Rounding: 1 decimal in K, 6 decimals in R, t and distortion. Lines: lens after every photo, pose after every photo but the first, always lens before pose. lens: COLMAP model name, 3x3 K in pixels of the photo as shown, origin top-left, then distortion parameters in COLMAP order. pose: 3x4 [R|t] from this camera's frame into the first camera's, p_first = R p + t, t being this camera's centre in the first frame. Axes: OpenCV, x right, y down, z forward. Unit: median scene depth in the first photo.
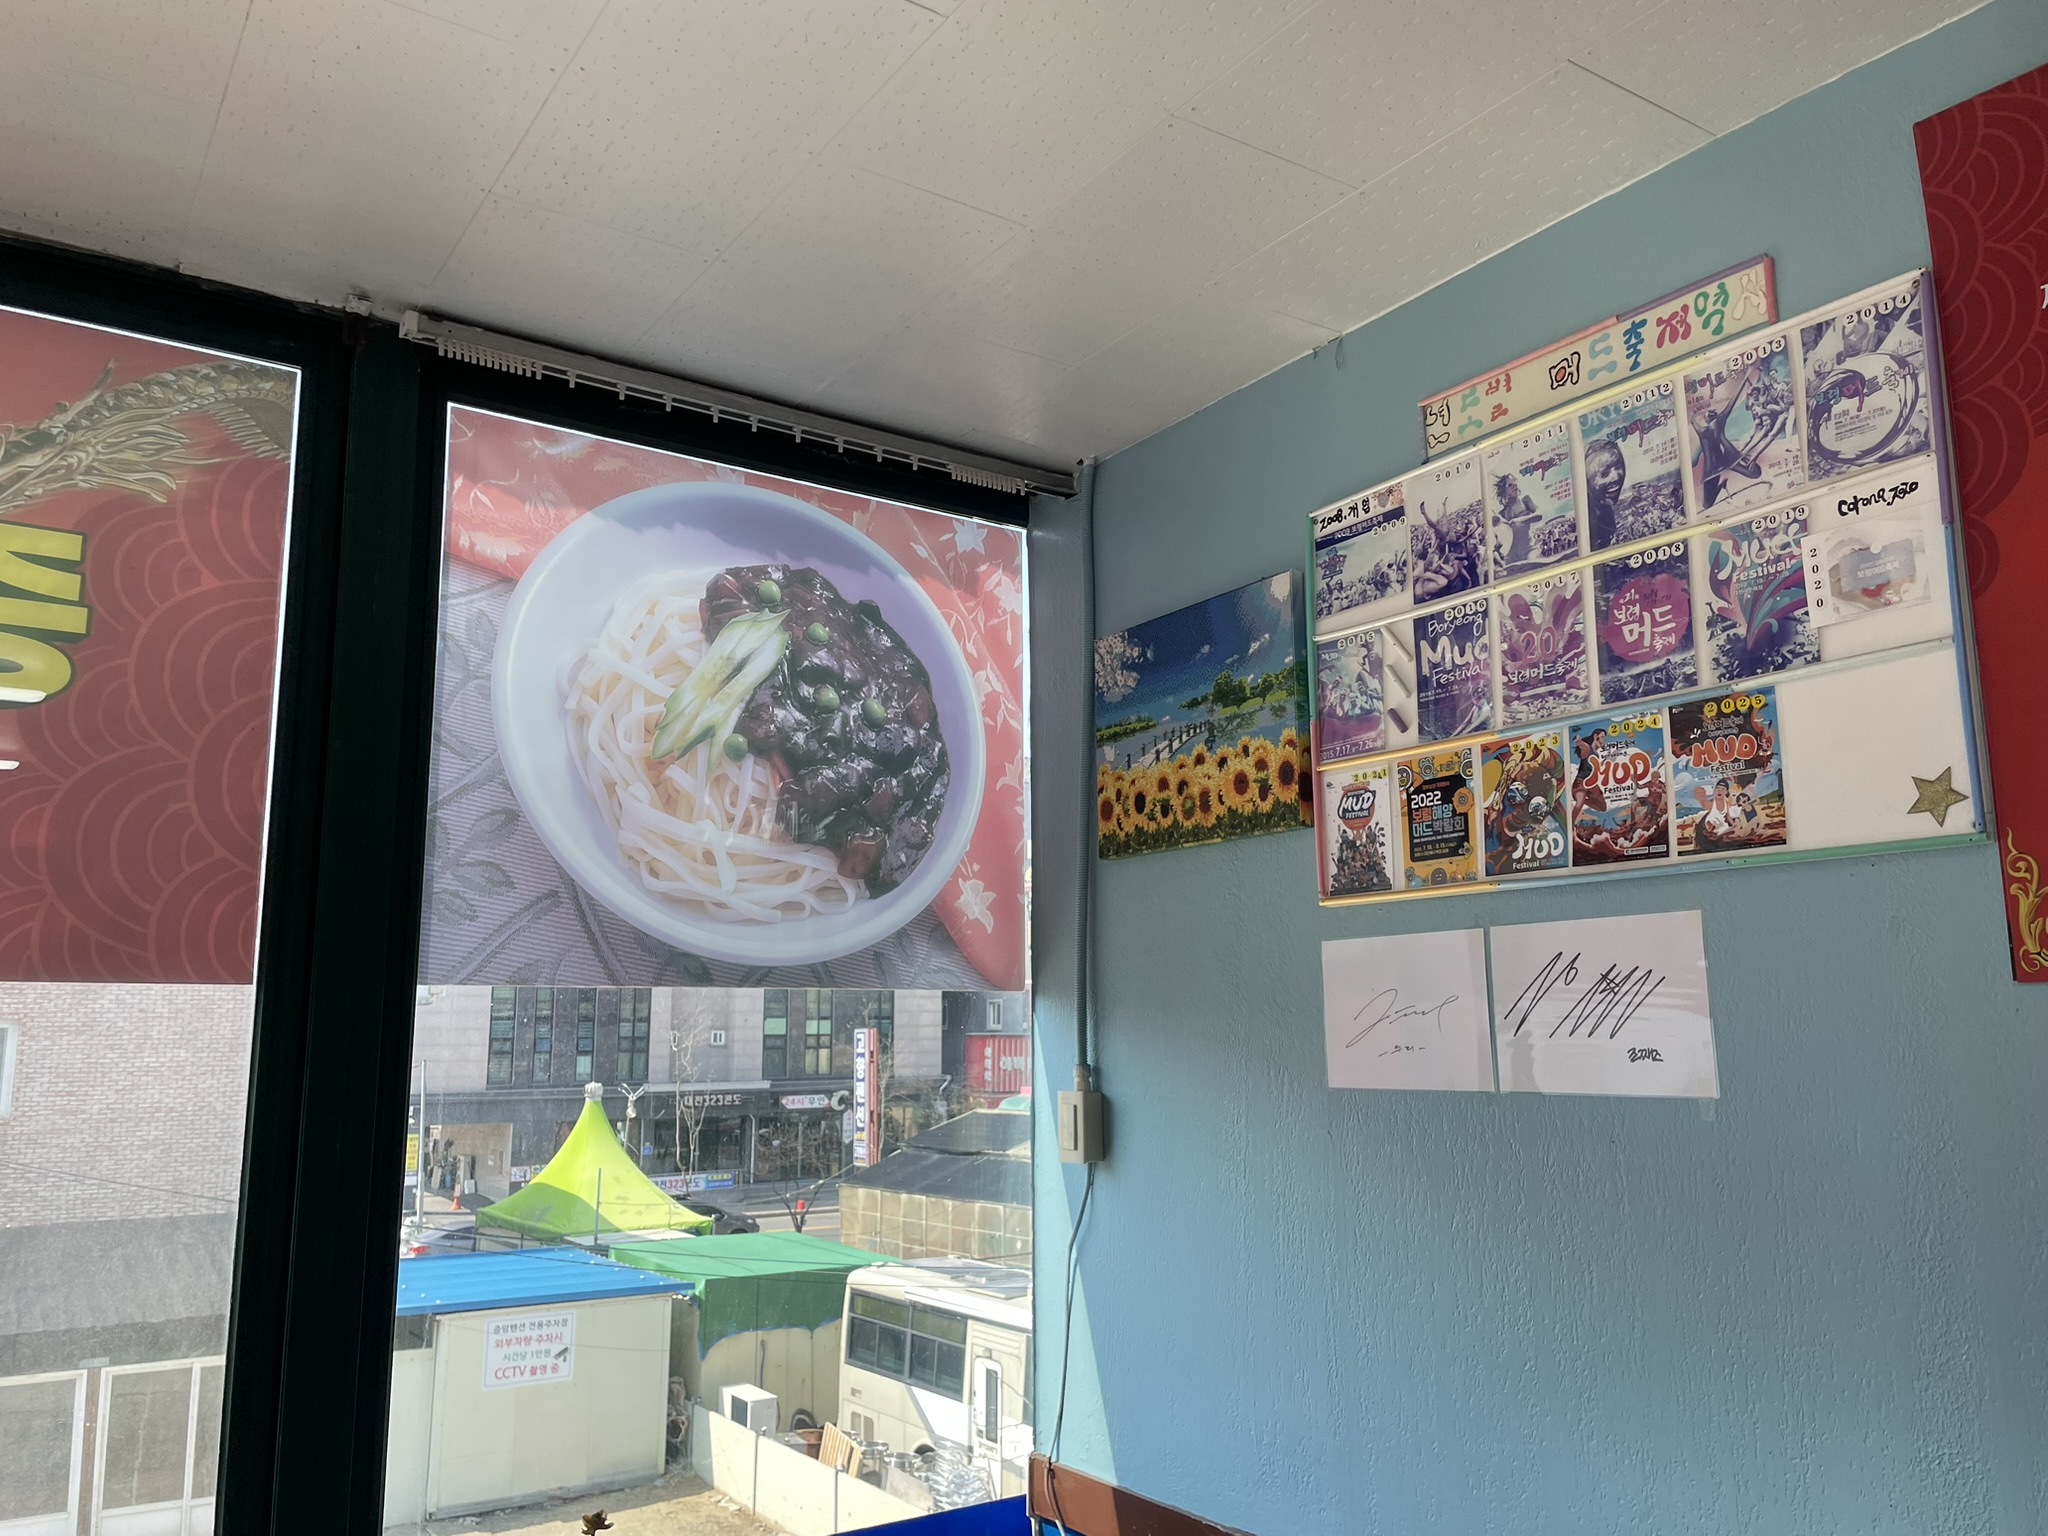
lens RADIAL K [[1564.8, 0, 1025.4], [0, 1564.8, 770.2], [0, 0, 1]] dist [0.023599, -0.020989]
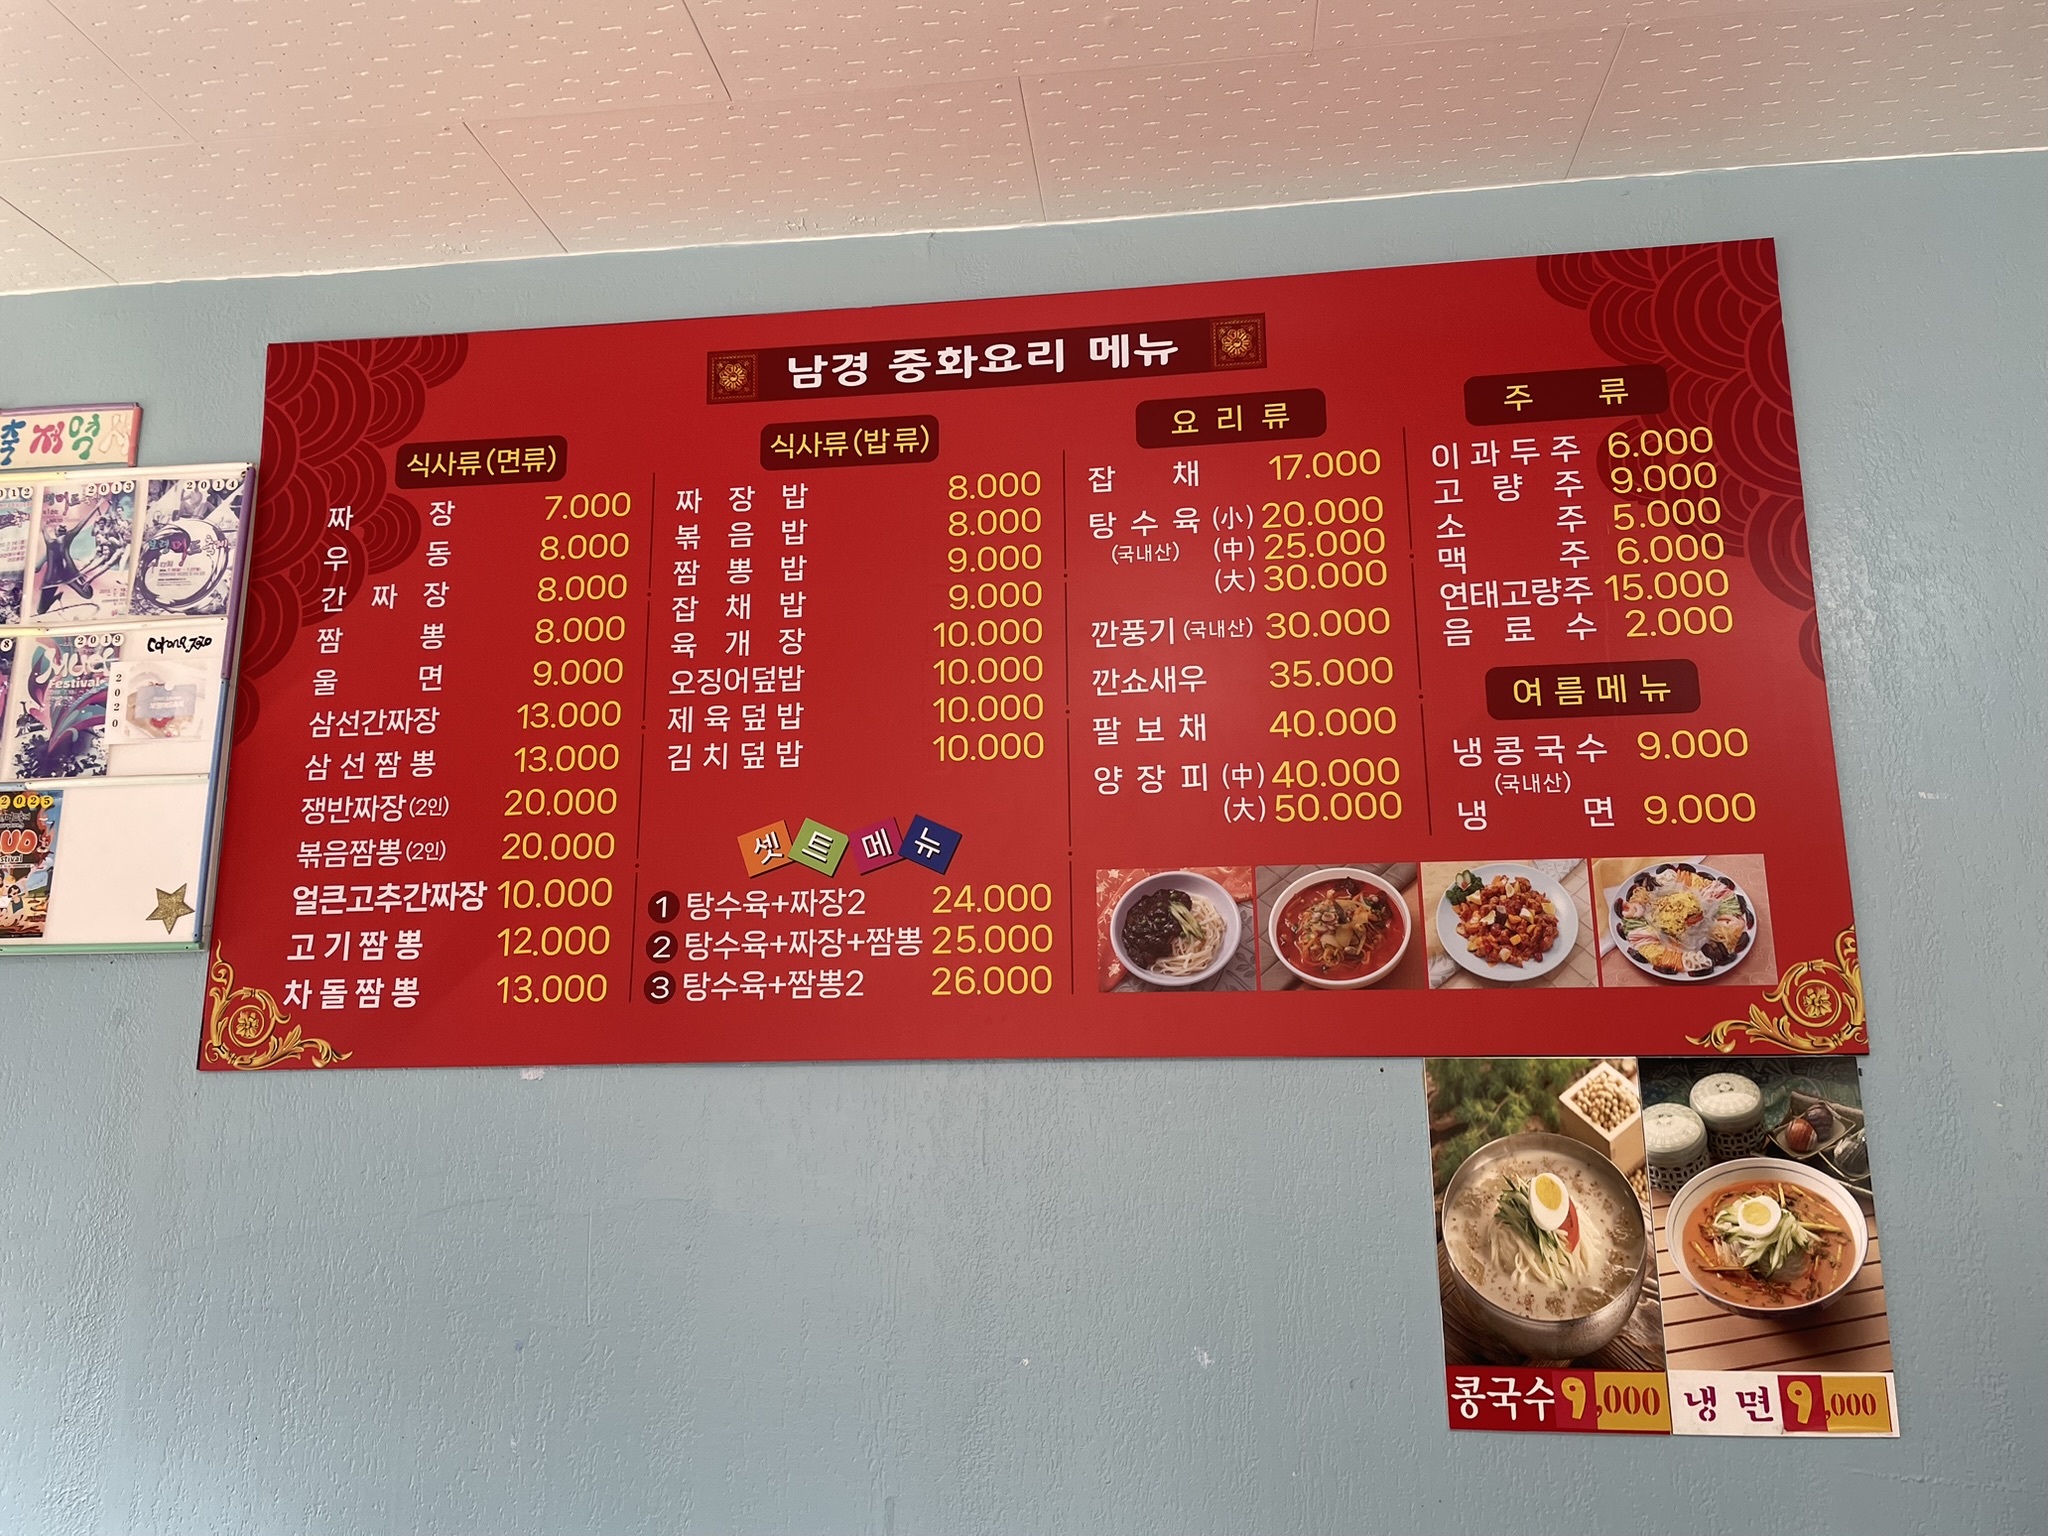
lens RADIAL K [[1564.8, 0, 1023.9], [0, 1564.8, 773.7], [0, 0, 1]] dist [0.023599, -0.020989]
pose [[0.658155, 0.163481, 0.734919, 0.114586], [-0.128885, 0.986196, -0.103954, -0.037995], [-0.741769, -0.026303, 0.670140, -0.222083]]
